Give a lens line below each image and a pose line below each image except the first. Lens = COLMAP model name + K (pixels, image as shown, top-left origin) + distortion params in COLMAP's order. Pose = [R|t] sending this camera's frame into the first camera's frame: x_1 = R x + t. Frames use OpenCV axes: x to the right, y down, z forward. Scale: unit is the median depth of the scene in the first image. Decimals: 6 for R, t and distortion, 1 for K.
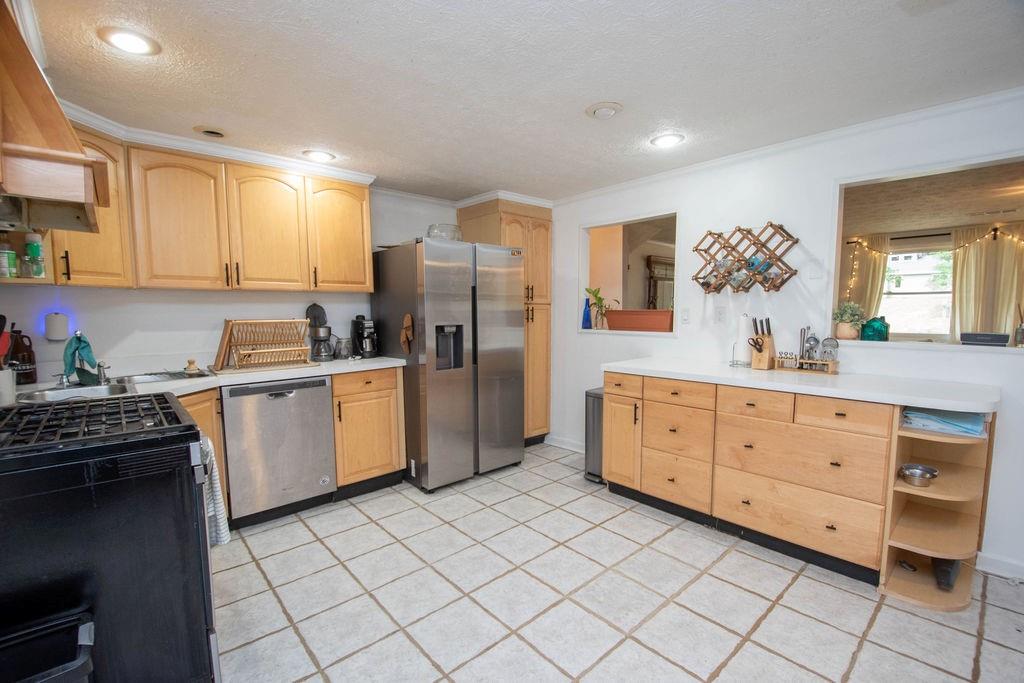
lens RADIAL K [[449.8, 0, 515.1], [0, 449.8, 353.5], [0, 0, 1]] dist [0.014186, -0.020805]
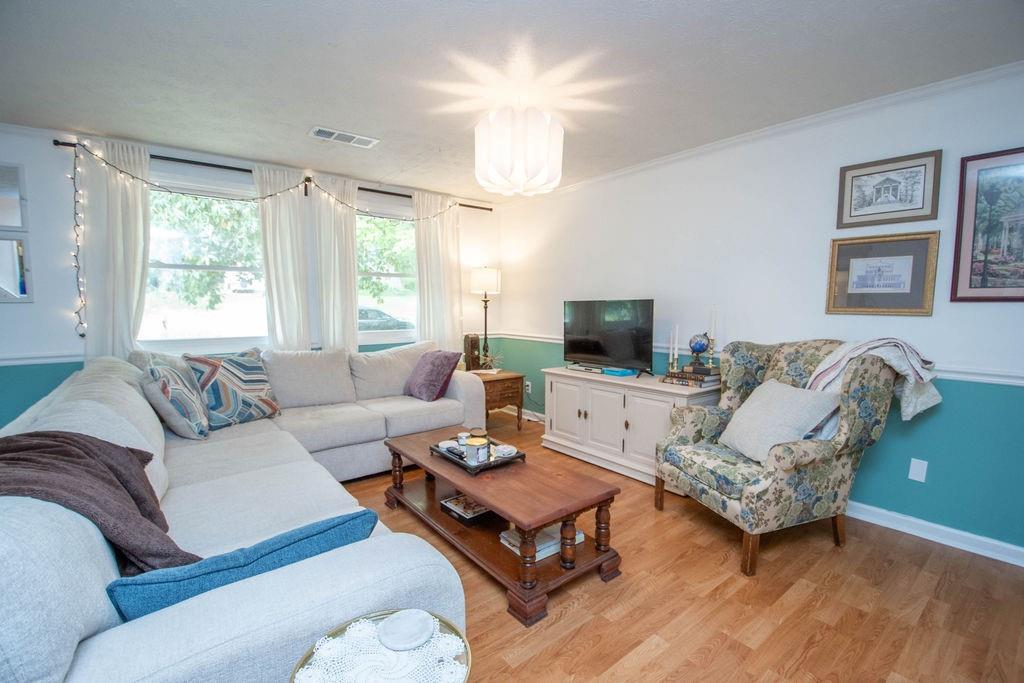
lens RADIAL K [[453.9, 0, 514.3], [0, 453.9, 357.0], [0, 0, 1]] dist [0.014972, -0.020847]
pose [[0.062207, -0.105578, 0.992463, 0.663455], [0.093096, 0.990668, 0.099552, -0.086269], [-0.993712, 0.086202, 0.071455, 1.155098]]
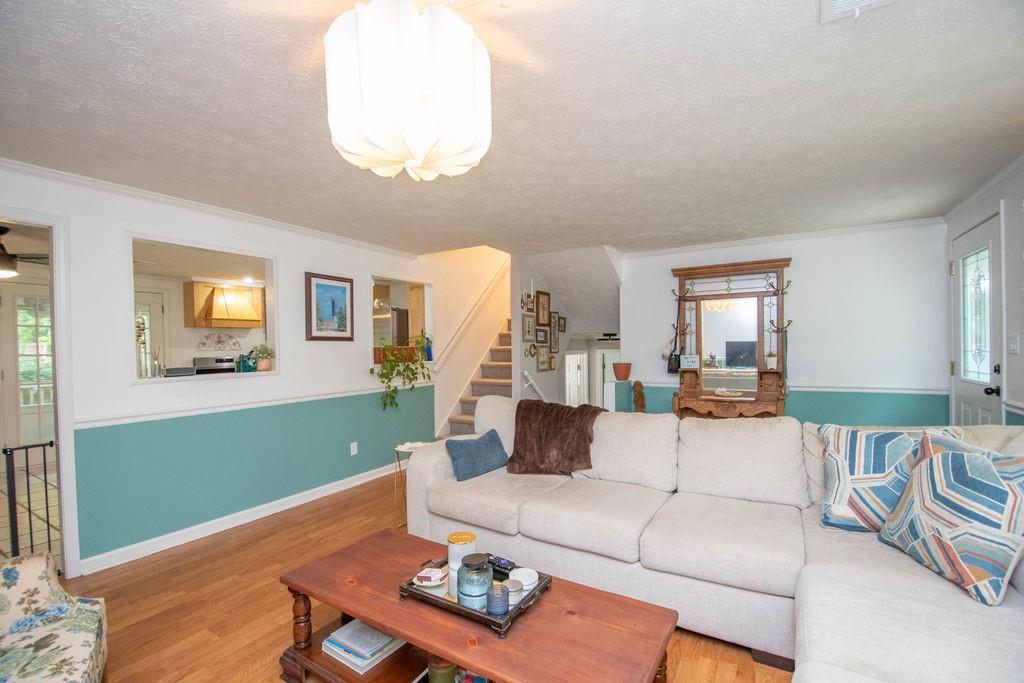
lens RADIAL K [[449.8, 0, 515.1], [0, 449.8, 353.5], [0, 0, 1]] dist [0.014186, -0.020805]
pose [[0.290396, 0.016240, -0.956769, 1.978336], [-0.078143, 0.996919, -0.006797, -0.116768], [0.953710, 0.076739, 0.290771, 1.161047]]
